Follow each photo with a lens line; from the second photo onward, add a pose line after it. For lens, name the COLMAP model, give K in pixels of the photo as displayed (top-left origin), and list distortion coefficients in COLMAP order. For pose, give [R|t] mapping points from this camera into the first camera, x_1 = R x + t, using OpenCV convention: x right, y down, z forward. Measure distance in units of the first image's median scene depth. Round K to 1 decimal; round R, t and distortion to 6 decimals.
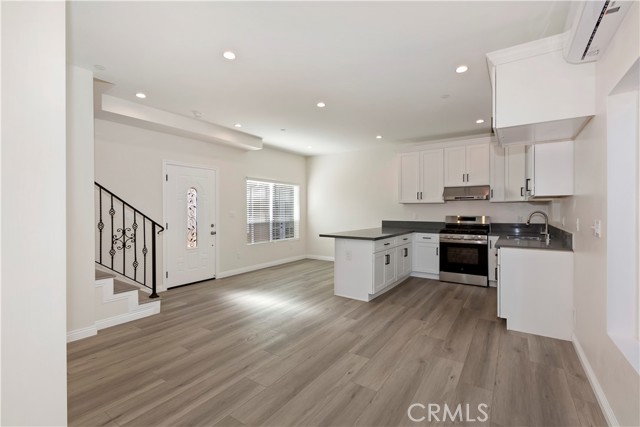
lens RADIAL K [[292.5, 0, 321.5], [0, 292.5, 211.4], [0, 0, 1]] dist [0.001113, 0.000216]
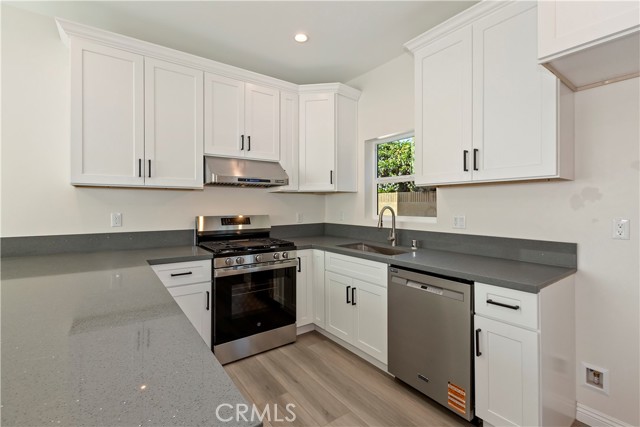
lens RADIAL K [[289.9, 0, 322.1], [0, 289.9, 204.2], [0, 0, 1]] dist [-0.000616, -0.000047]
pose [[0.345246, 0.004181, 0.938503, 0.057741], [0.003255, 0.999979, -0.005653, -0.002348], [-0.938507, 0.005007, 0.345225, 0.716623]]
